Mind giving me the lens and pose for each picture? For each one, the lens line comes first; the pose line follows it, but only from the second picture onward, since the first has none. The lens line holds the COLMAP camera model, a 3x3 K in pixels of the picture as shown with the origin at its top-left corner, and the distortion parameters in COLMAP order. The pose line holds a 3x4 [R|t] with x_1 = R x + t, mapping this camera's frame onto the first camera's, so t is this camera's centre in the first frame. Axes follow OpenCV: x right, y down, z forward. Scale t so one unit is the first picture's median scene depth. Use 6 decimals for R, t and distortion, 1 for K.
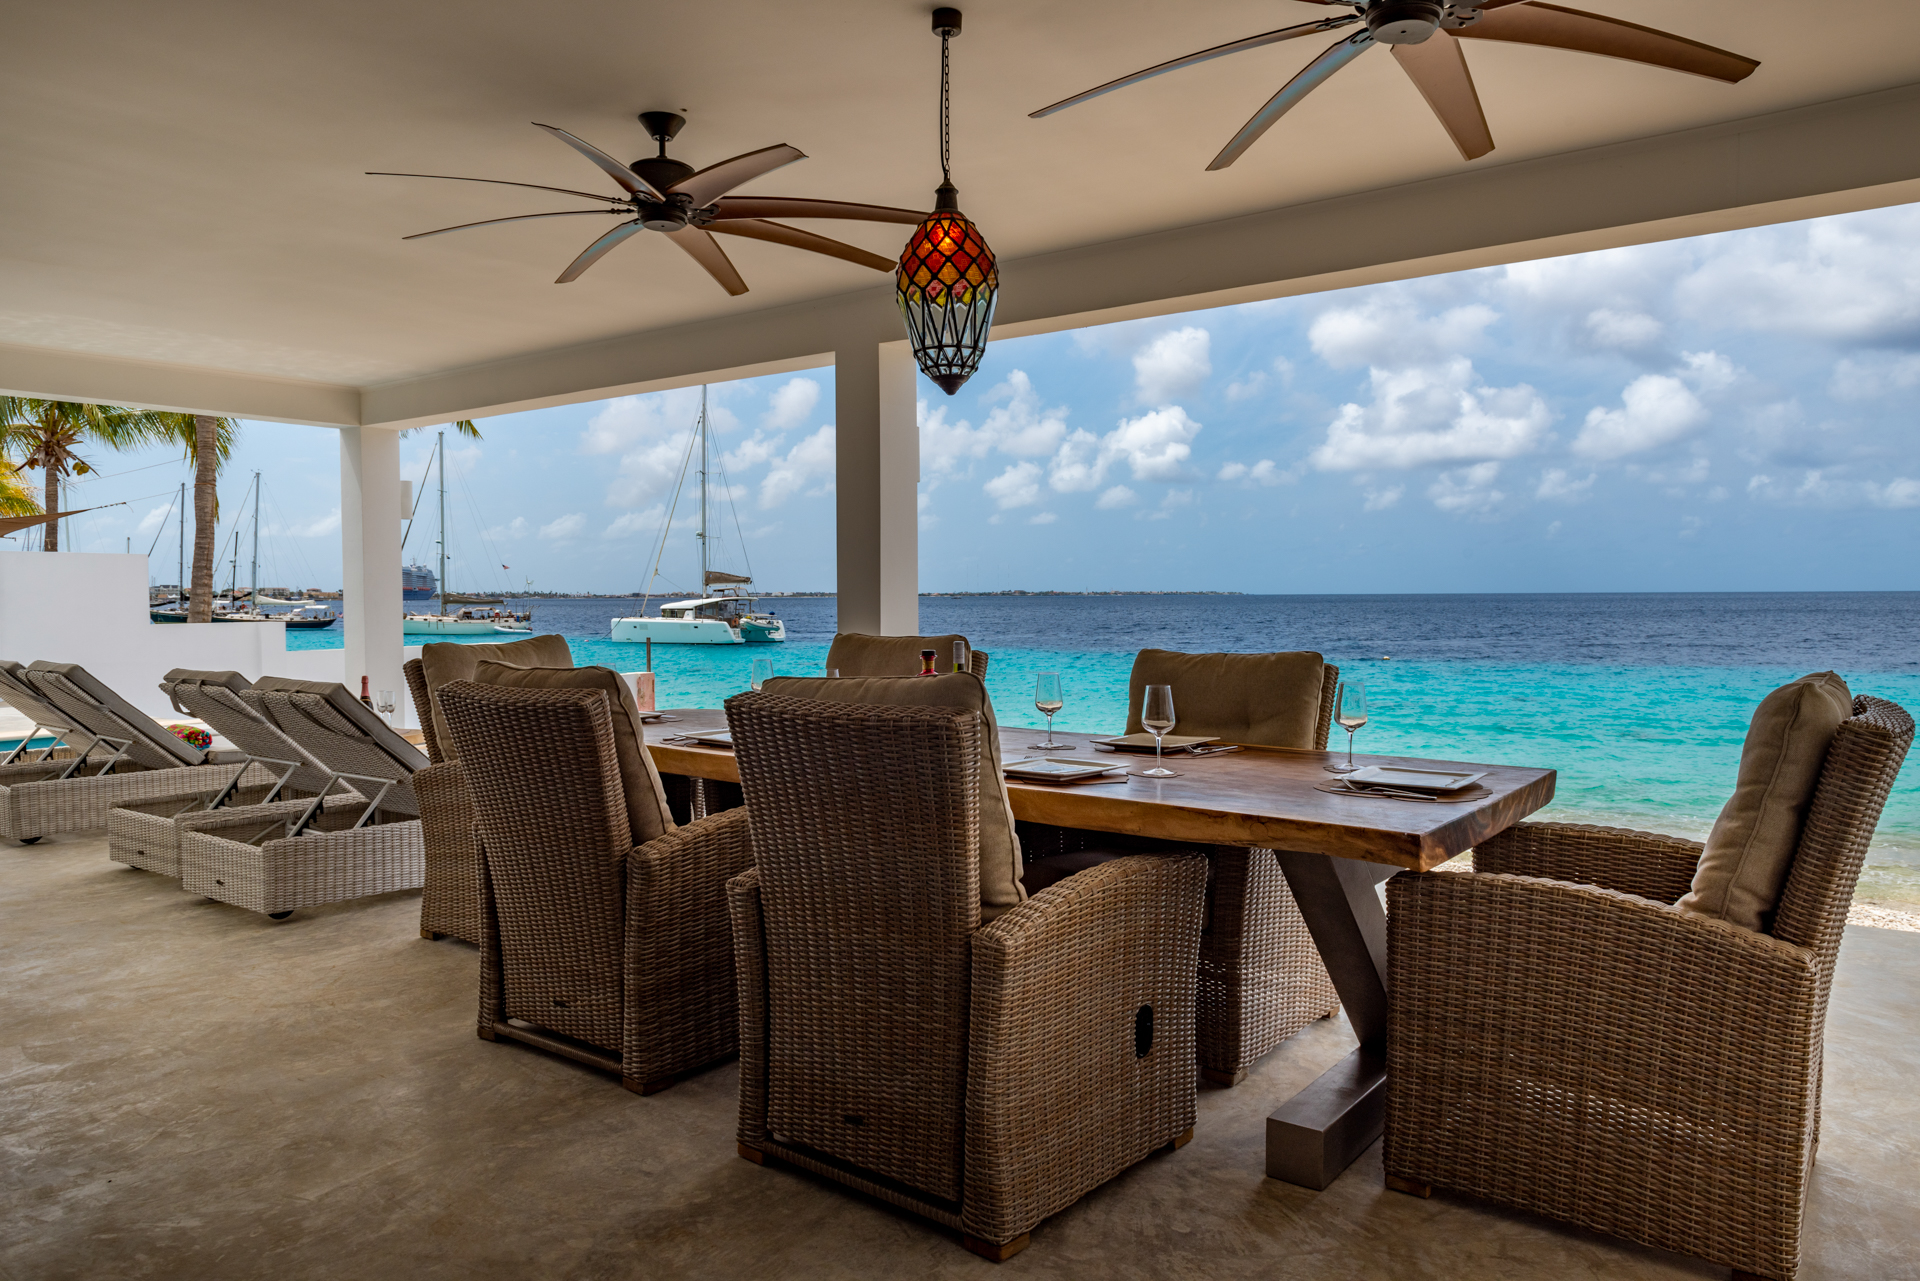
lens RADIAL K [[1302.6, 0, 952.2], [0, 1302.6, 606.9], [0, 0, 1]] dist [0.004379, -0.002661]
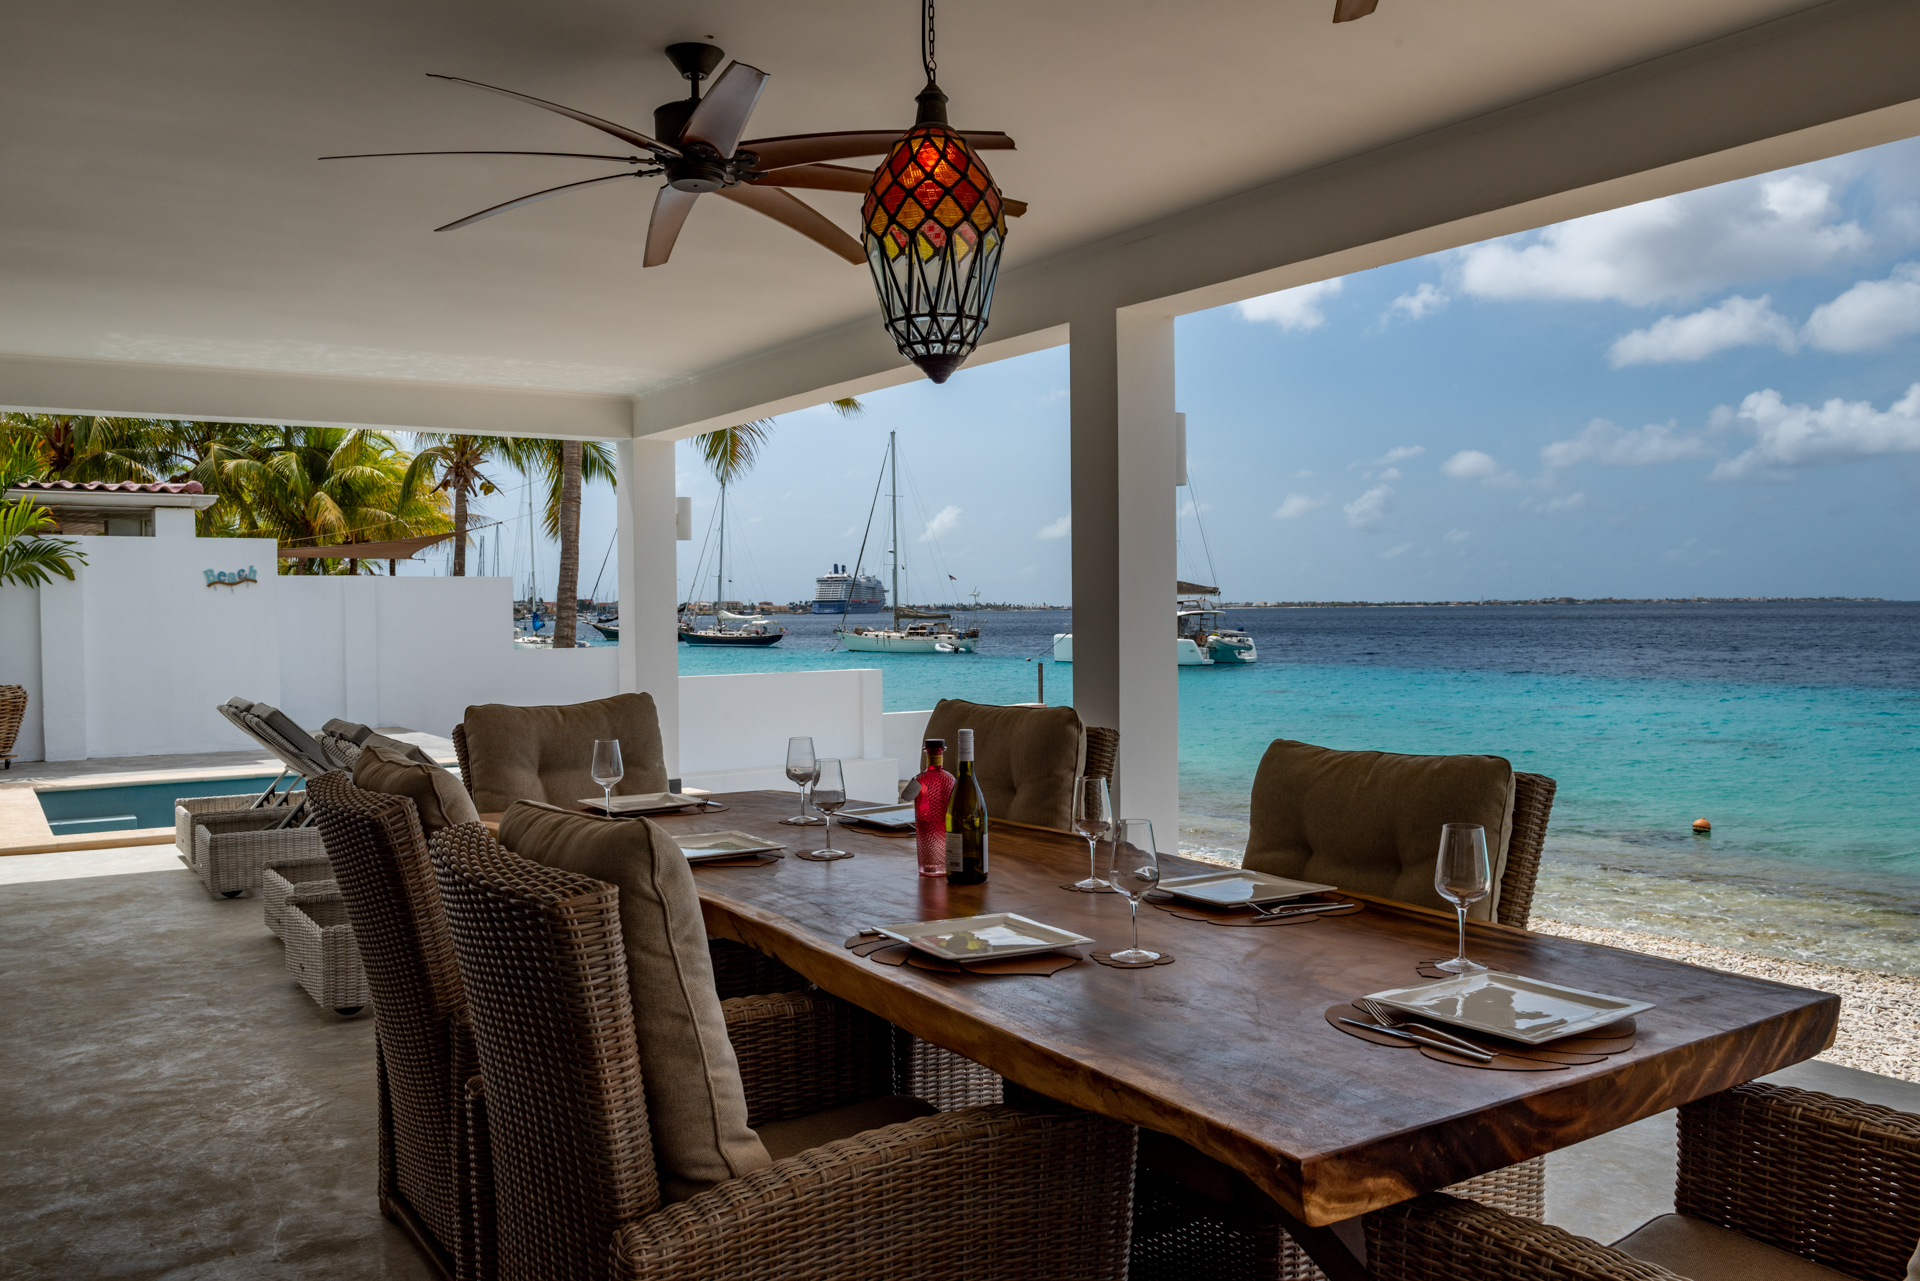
lens RADIAL K [[1515.9, 0, 960.4], [0, 1515.9, 600.8], [0, 0, 1]] dist [-0.008857, -0.009639]
pose [[0.944844, -0.007446, -0.327437, 0.176150], [0.003573, 0.999916, -0.012428, -0.021405], [0.327503, 0.010573, 0.944791, 0.142213]]
